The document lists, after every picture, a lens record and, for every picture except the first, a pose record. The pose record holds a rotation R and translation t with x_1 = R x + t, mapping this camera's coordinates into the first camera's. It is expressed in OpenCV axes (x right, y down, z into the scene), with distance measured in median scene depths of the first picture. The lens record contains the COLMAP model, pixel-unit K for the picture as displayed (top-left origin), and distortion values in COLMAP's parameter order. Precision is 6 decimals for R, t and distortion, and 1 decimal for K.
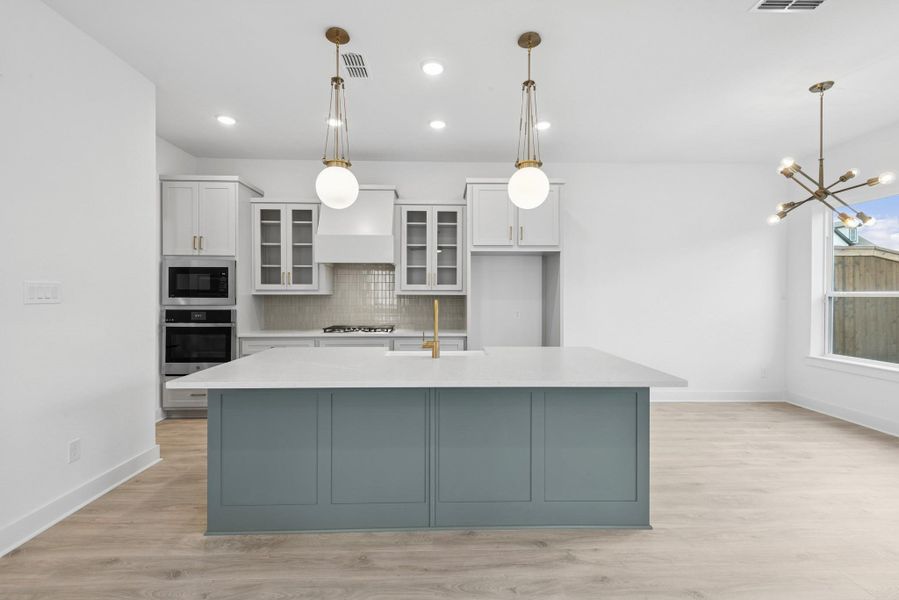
lens RADIAL K [[403.9, 0, 449.5], [0, 403.9, 300.0], [0, 0, 1]] dist [0.030384, -0.020123]
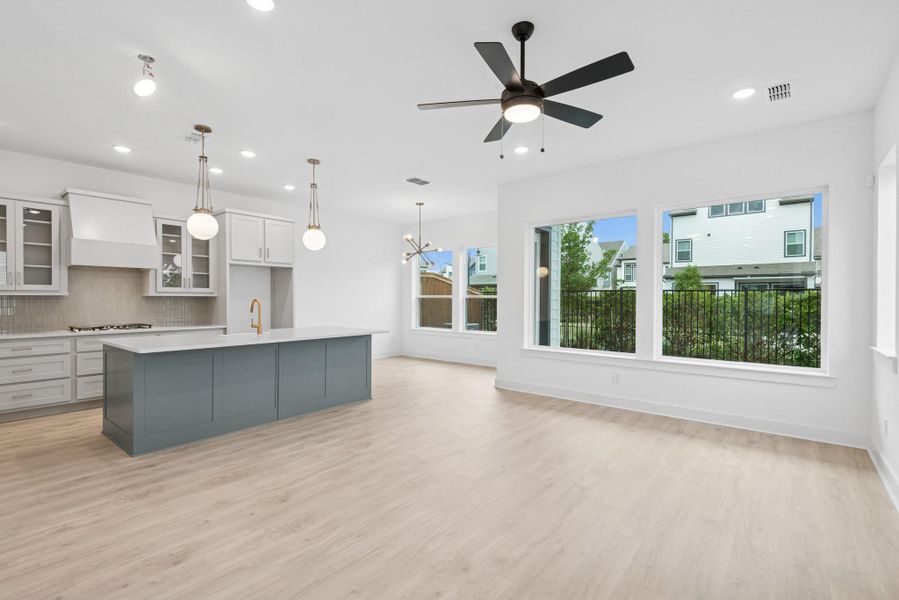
lens RADIAL K [[413.0, 0, 451.7], [0, 413.0, 301.7], [0, 0, 1]] dist [0.037011, -0.022703]
pose [[0.651698, -0.005519, 0.758458, -0.521068], [0.008411, 0.999965, 0.000050, 0.011326], [-0.758432, 0.006346, 0.651722, -0.455273]]
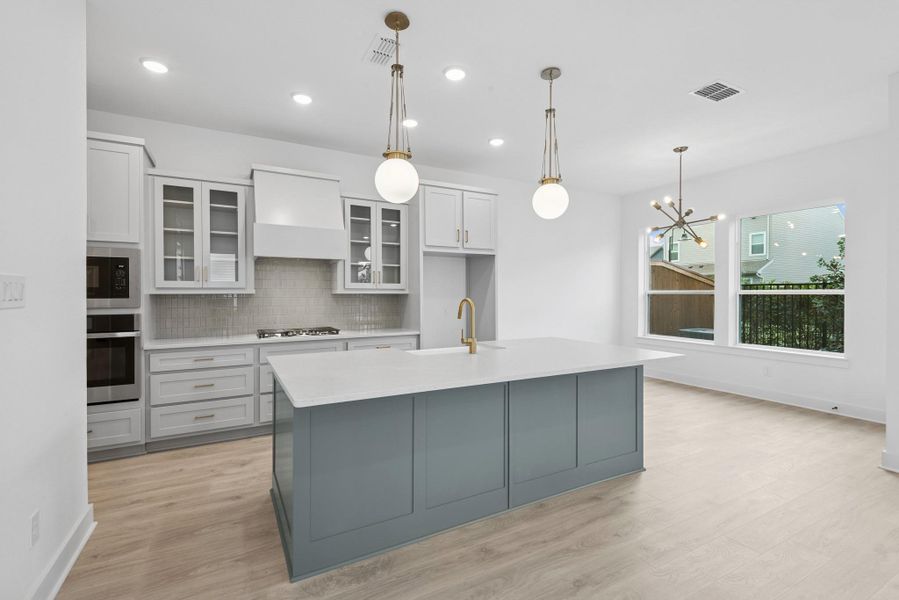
lens RADIAL K [[403.9, 0, 449.5], [0, 403.9, 300.0], [0, 0, 1]] dist [0.030384, -0.020123]
pose [[0.892088, -0.009615, 0.451759, -0.357805], [0.008532, 0.999954, 0.004435, -0.000532], [-0.451781, -0.000102, 0.892129, 0.059346]]
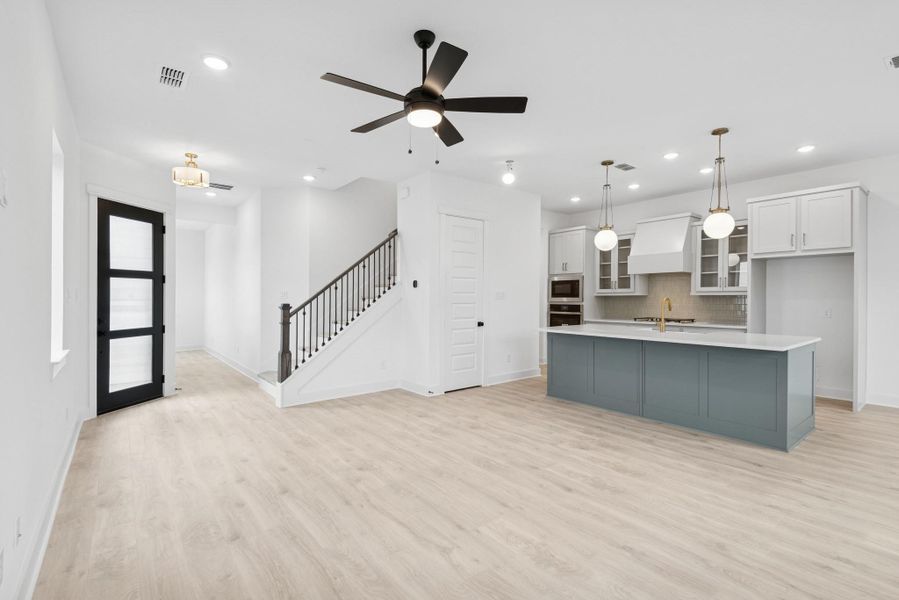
lens RADIAL K [[413.0, 0, 451.7], [0, 413.0, 301.7], [0, 0, 1]] dist [0.037011, -0.022703]
pose [[0.602394, 0.006204, -0.798175, 0.523832], [-0.007588, 0.999969, 0.002046, 0.012061], [0.798163, 0.004824, 0.602422, -0.475798]]
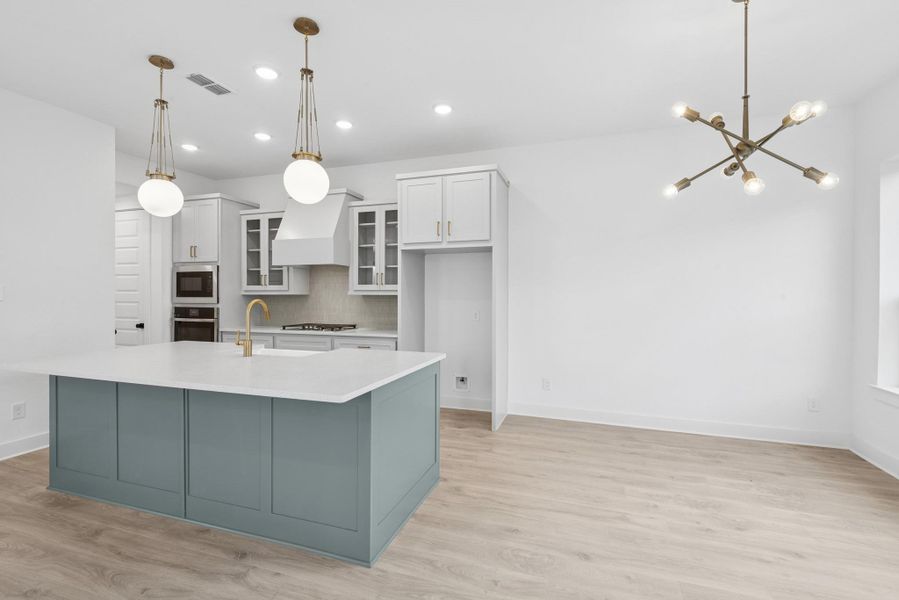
lens RADIAL K [[404.2, 0, 451.5], [0, 404.2, 300.6], [0, 0, 1]] dist [0.016318, -0.006376]
pose [[0.937509, 0.005046, -0.347924, 0.513519], [-0.004994, 0.999987, 0.001044, -0.000853], [0.347925, 0.000758, 0.937522, 0.139462]]
